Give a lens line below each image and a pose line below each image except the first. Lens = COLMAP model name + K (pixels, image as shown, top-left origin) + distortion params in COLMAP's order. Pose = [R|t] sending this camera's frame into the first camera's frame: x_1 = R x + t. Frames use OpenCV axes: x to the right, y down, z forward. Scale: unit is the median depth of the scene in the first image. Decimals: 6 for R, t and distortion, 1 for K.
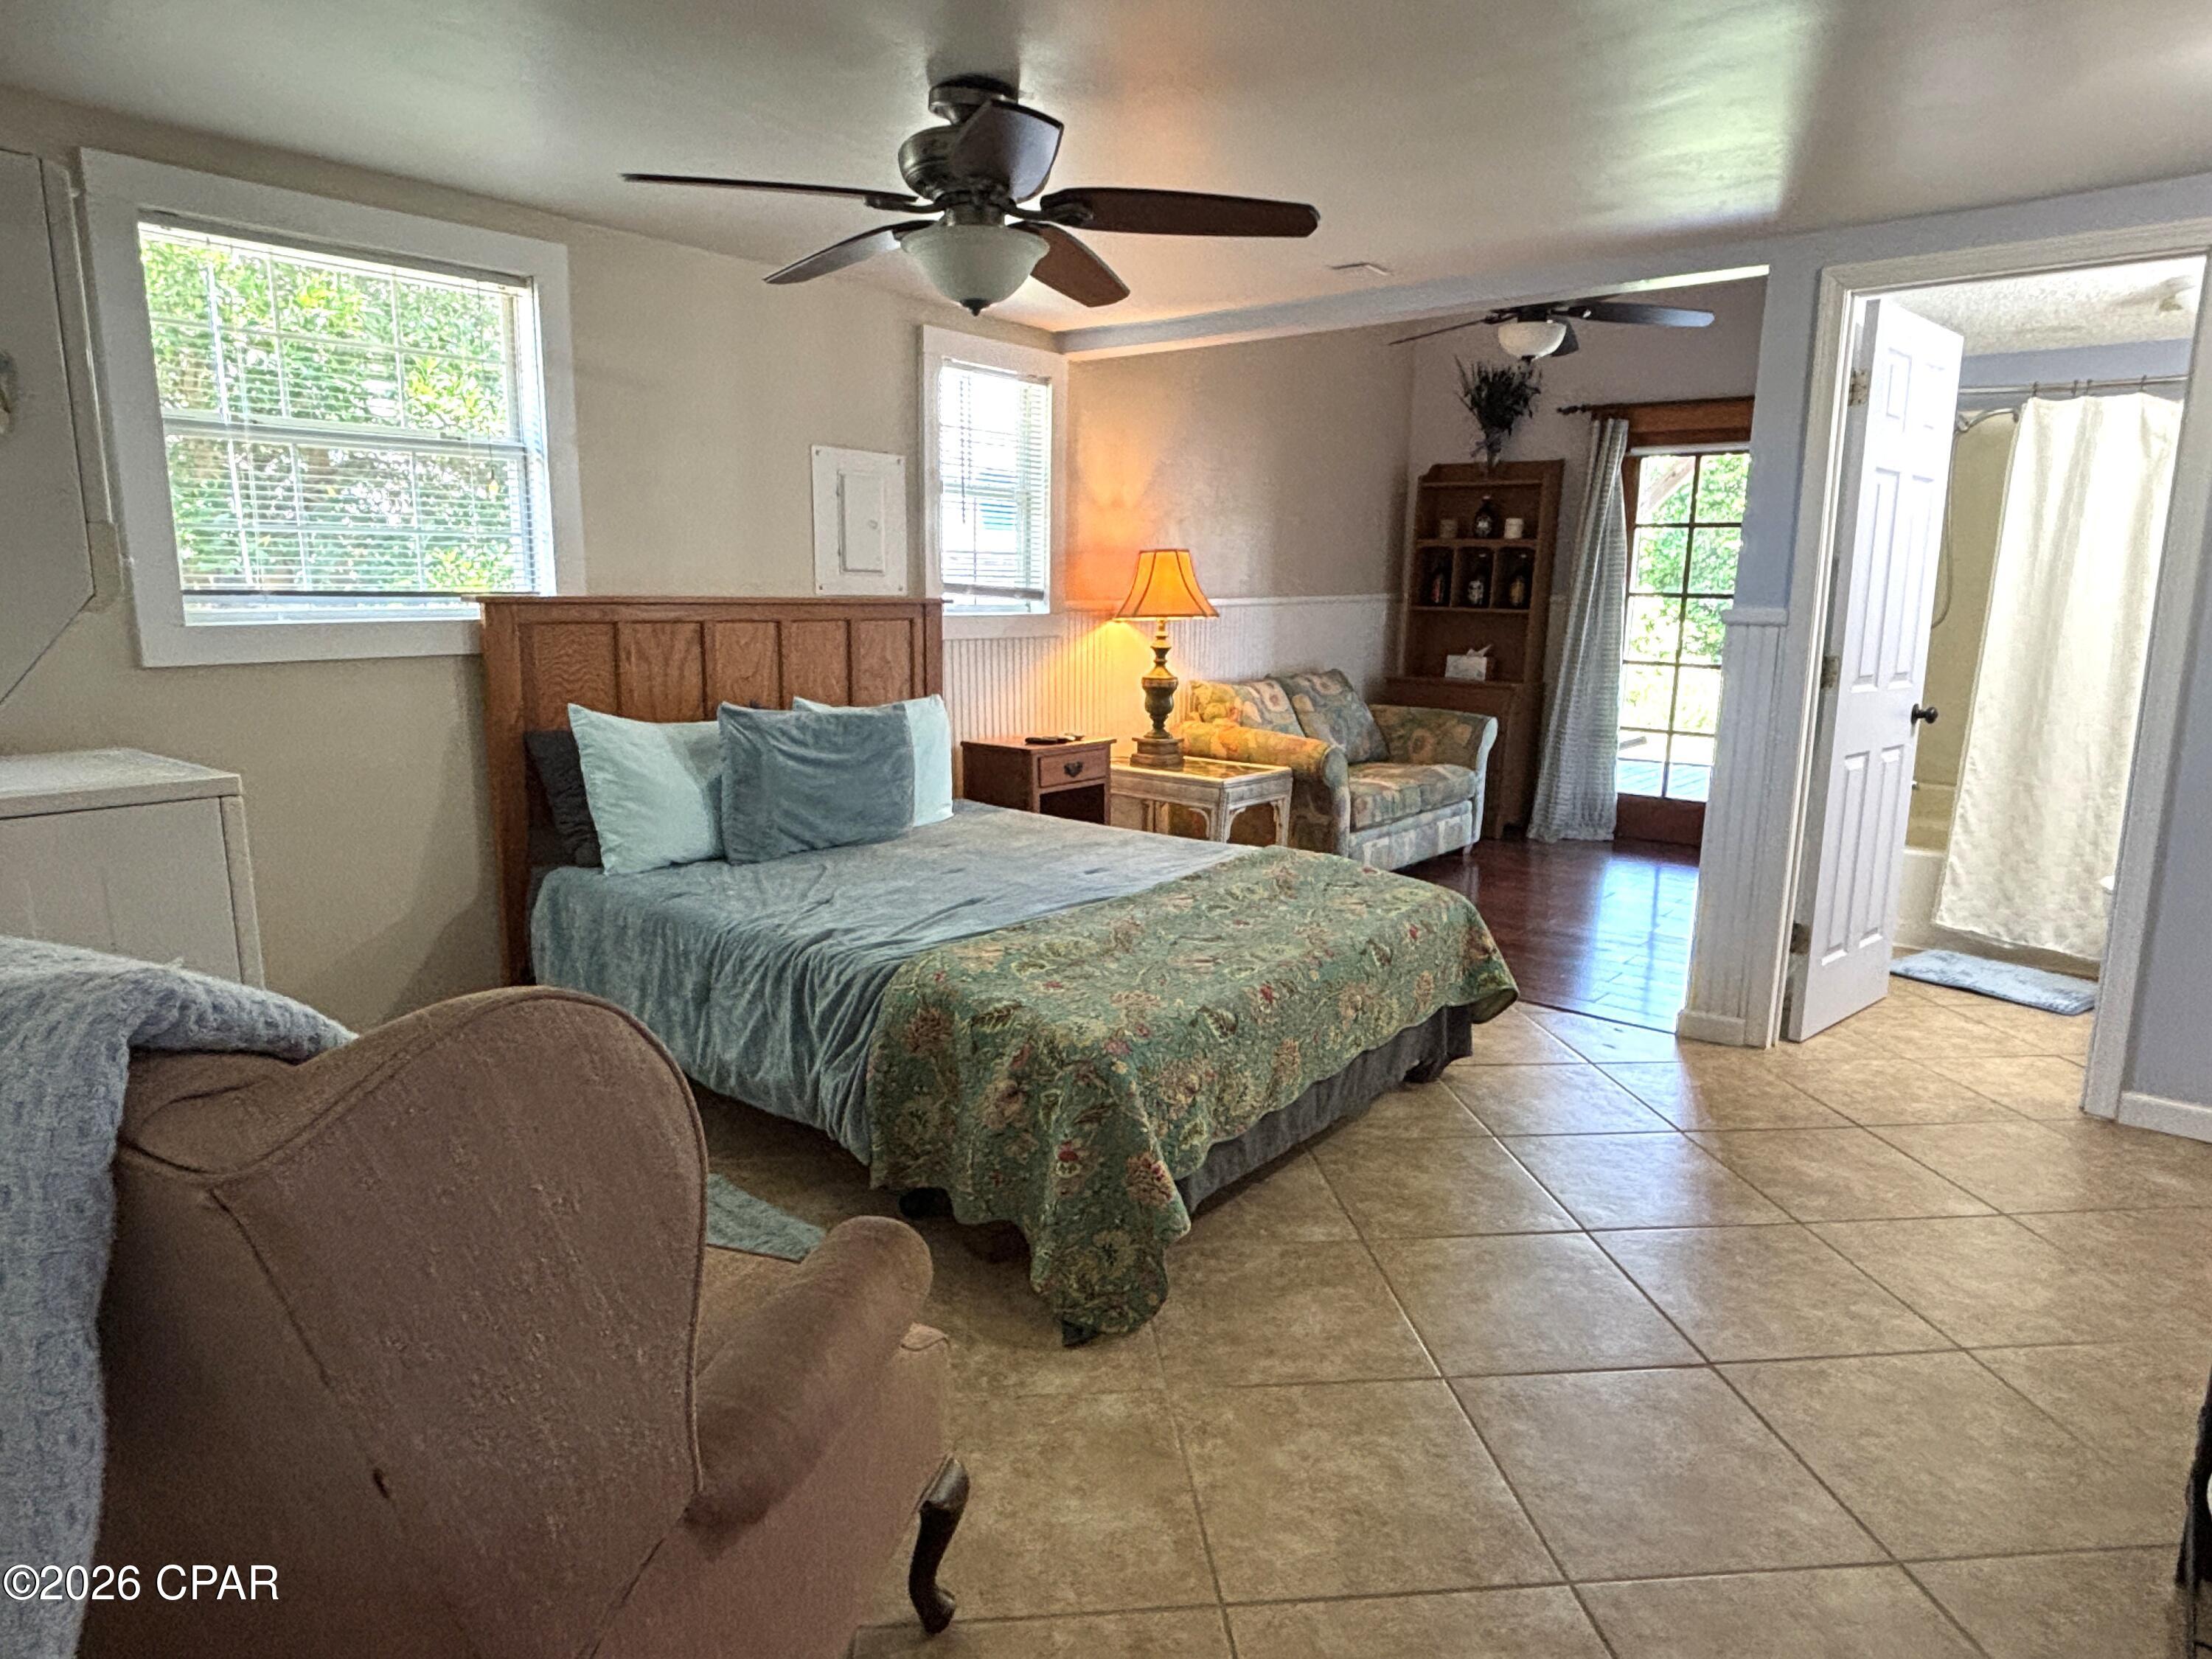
lens RADIAL K [[1326.4, 0, 1105.1], [0, 1326.4, 832.4], [0, 0, 1]] dist [0.023471, -0.000449]
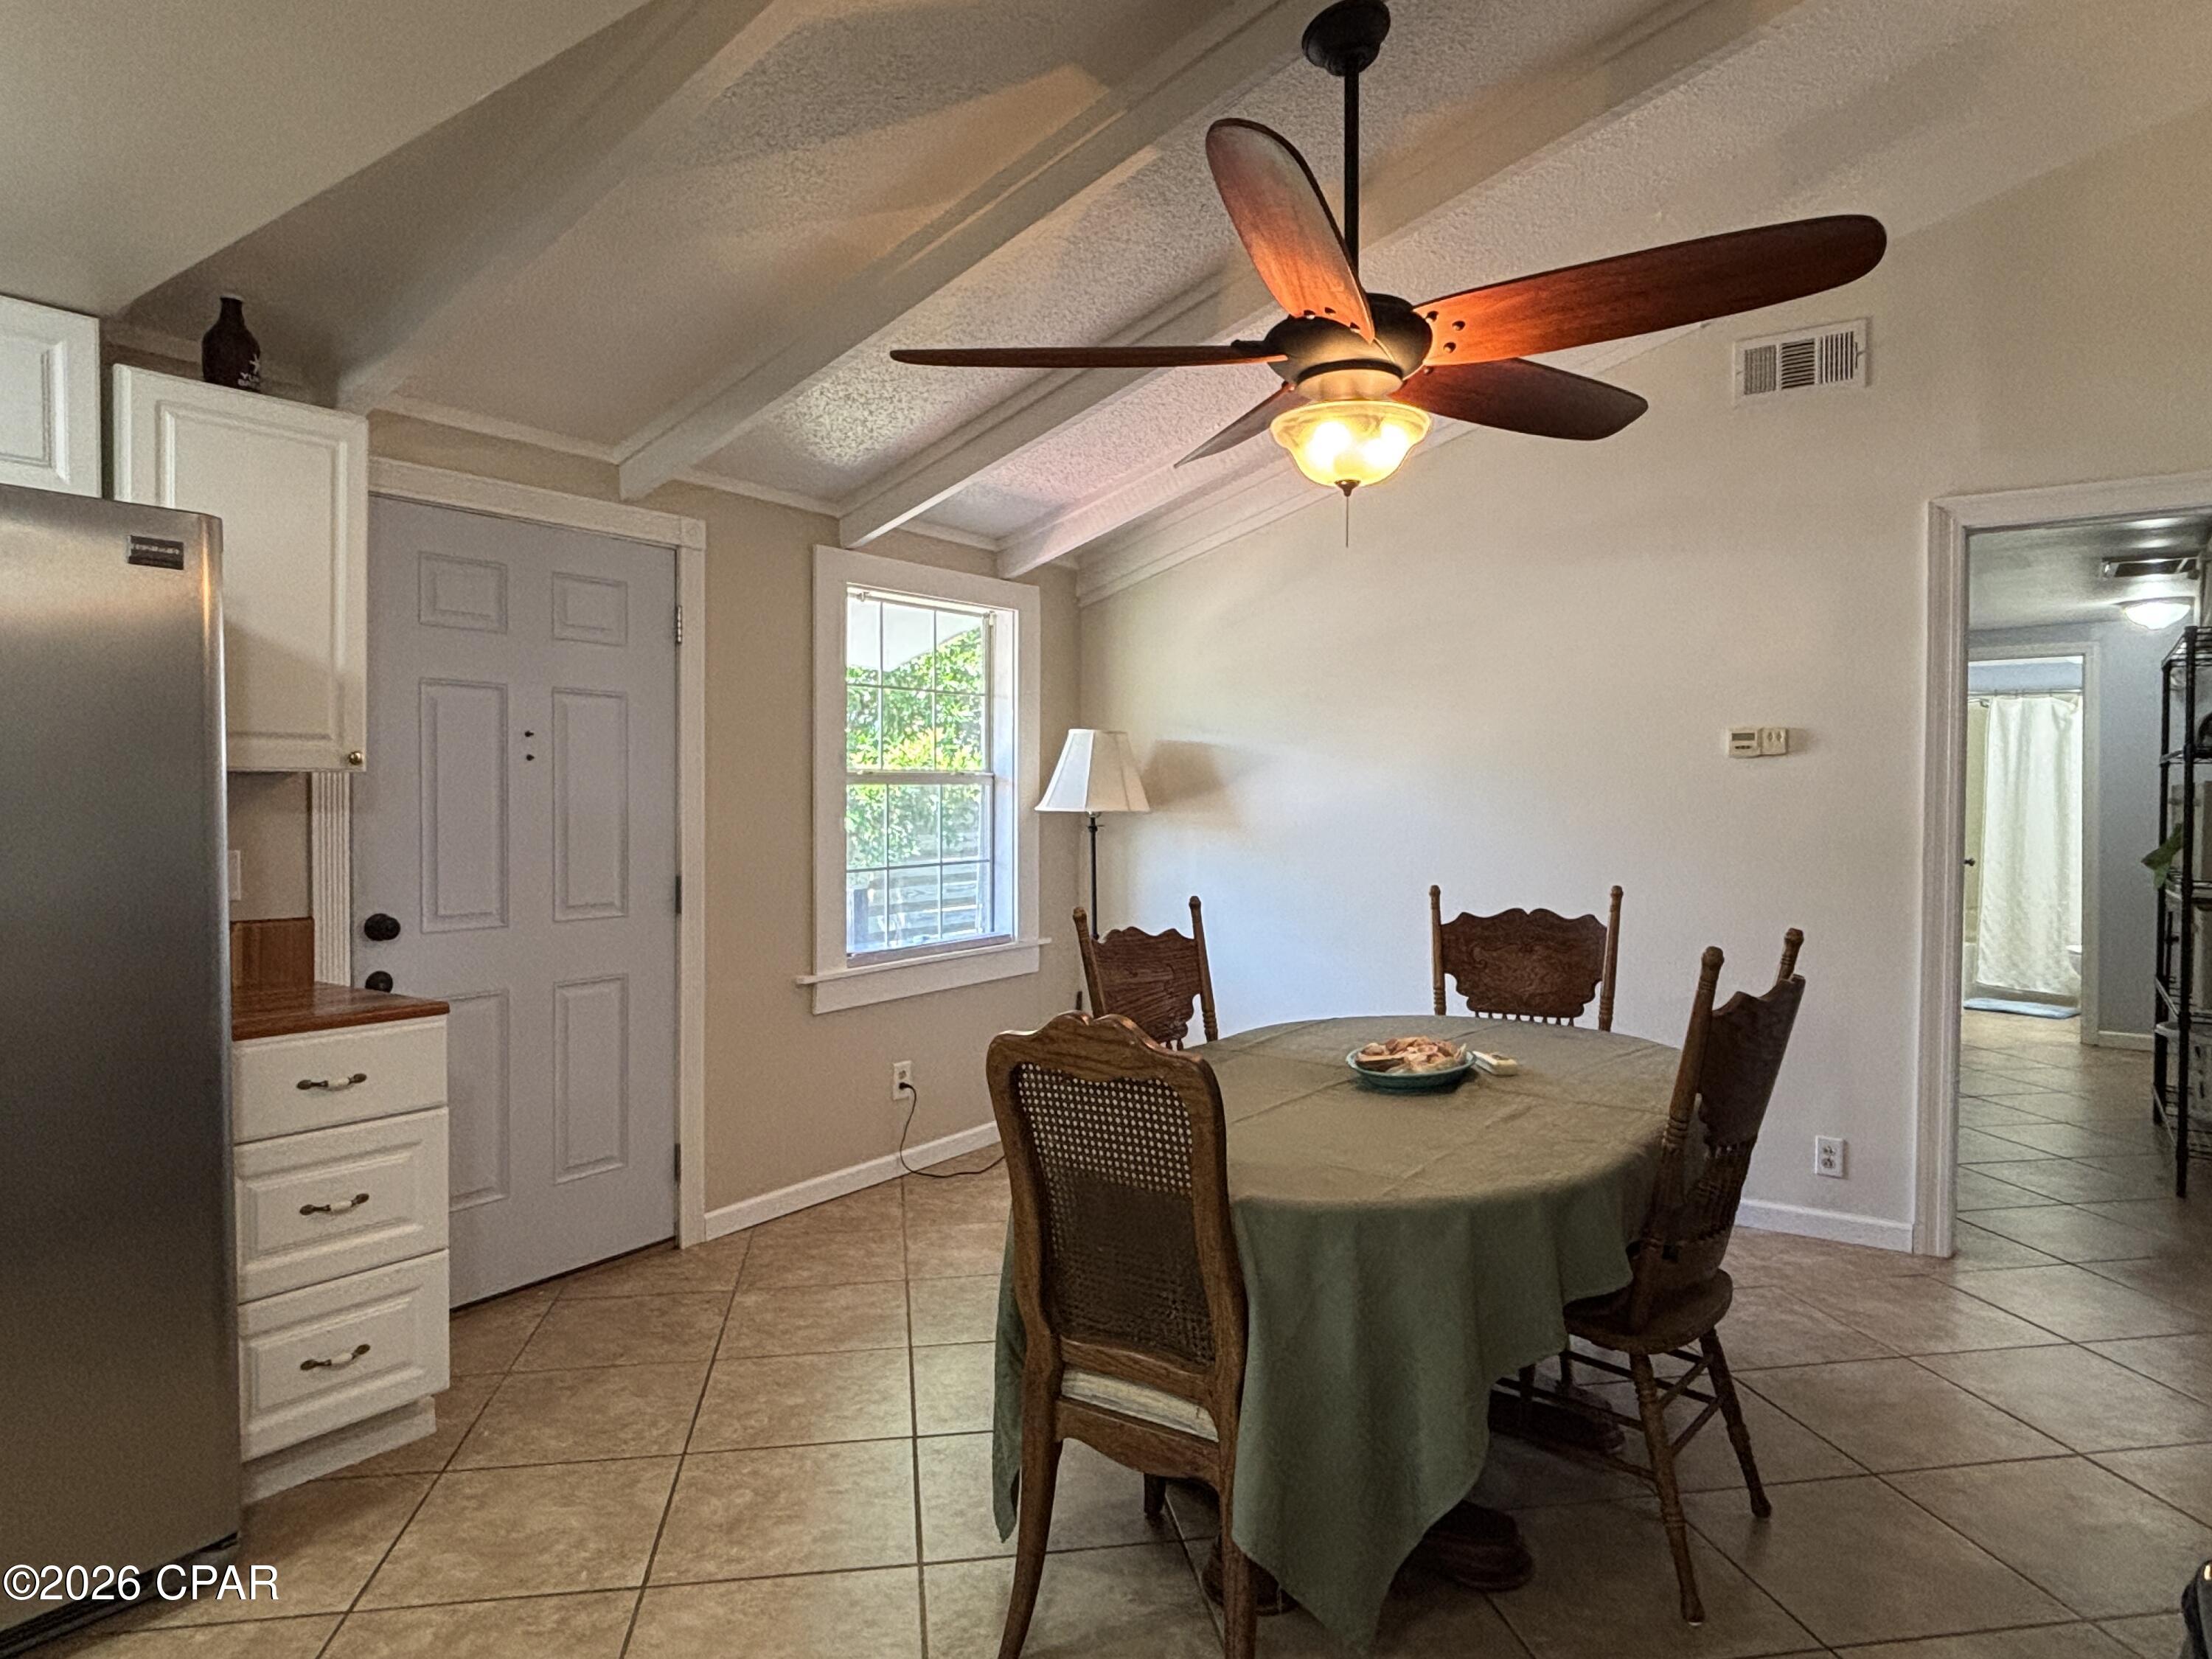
lens RADIAL K [[1326.4, 0, 1107.5], [0, 1326.4, 826.9], [0, 0, 1]] dist [0.023471, -0.000449]
pose [[0.998975, -0.006768, 0.044763, -0.642930], [0.013654, 0.987762, -0.155368, 0.131471], [-0.043164, 0.155820, 0.986842, -0.777167]]
